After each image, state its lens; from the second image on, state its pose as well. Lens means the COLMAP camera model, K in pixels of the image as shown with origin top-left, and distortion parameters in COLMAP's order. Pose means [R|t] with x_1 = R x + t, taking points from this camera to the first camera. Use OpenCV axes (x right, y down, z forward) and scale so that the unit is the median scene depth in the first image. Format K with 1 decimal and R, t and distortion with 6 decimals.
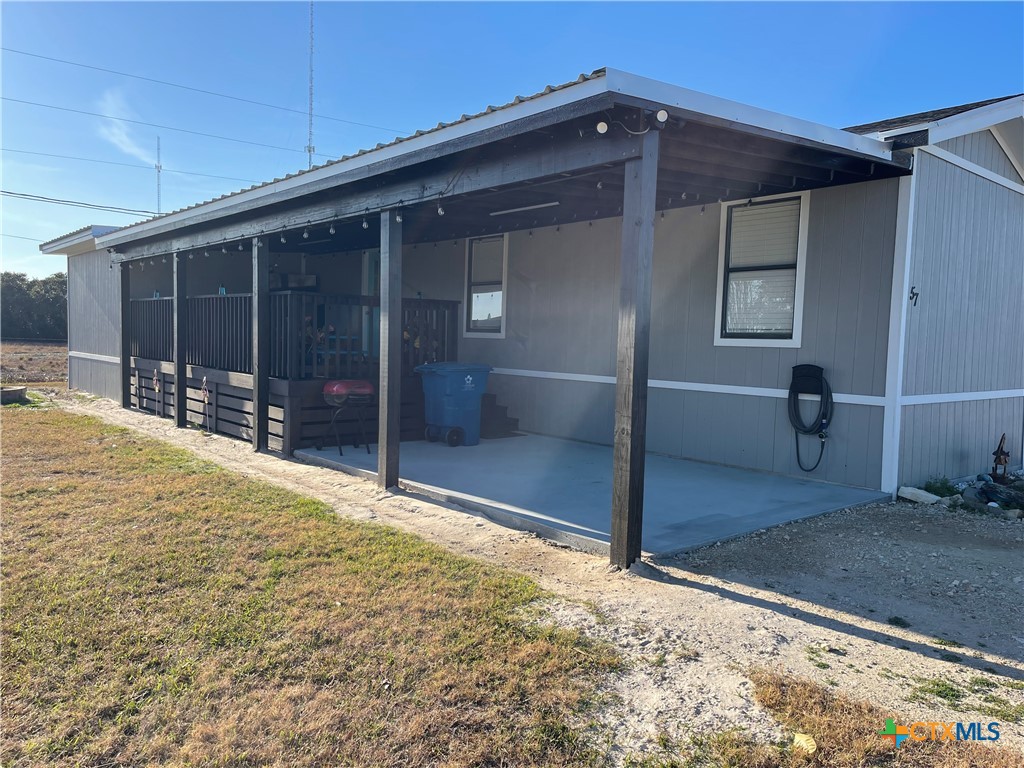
lens RADIAL K [[793.8, 0, 510.4], [0, 793.8, 390.1], [0, 0, 1]] dist [0.064077, -0.001520]
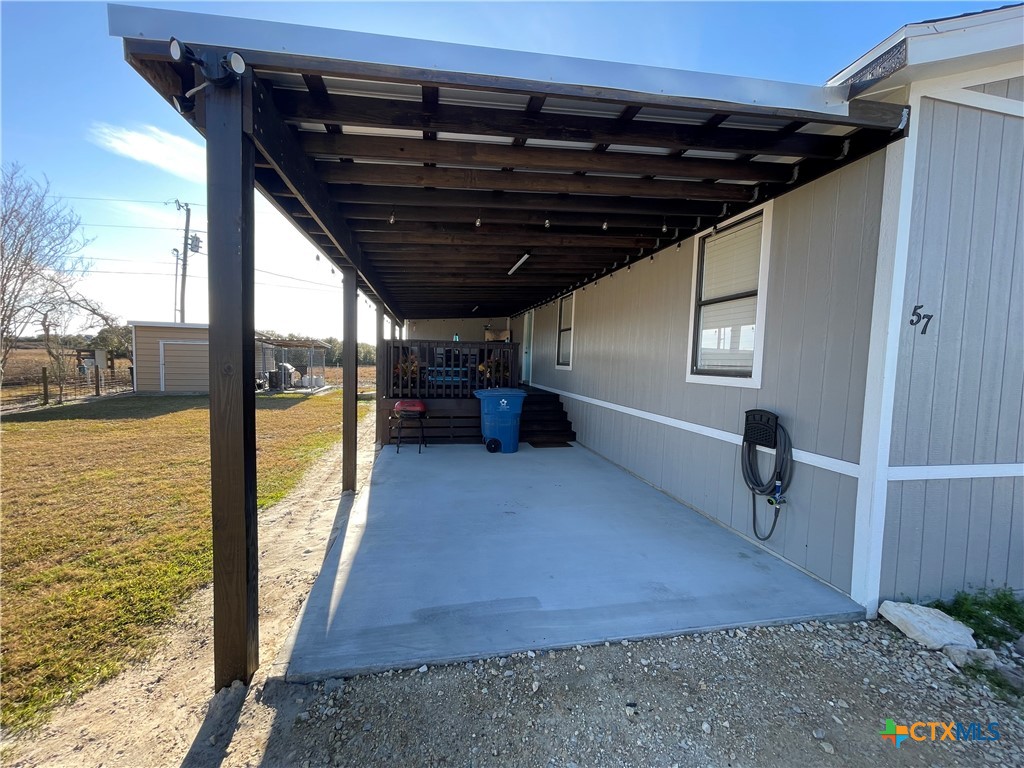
lens RADIAL K [[412.4, 0, 508.5], [0, 412.4, 385.1], [0, 0, 1]] dist [-0.015326, 0.008677]
pose [[0.858992, 0.024771, -0.511390, 0.359225], [-0.033206, 0.999421, -0.007366, -0.045162], [0.510911, 0.023309, 0.859317, 0.502287]]
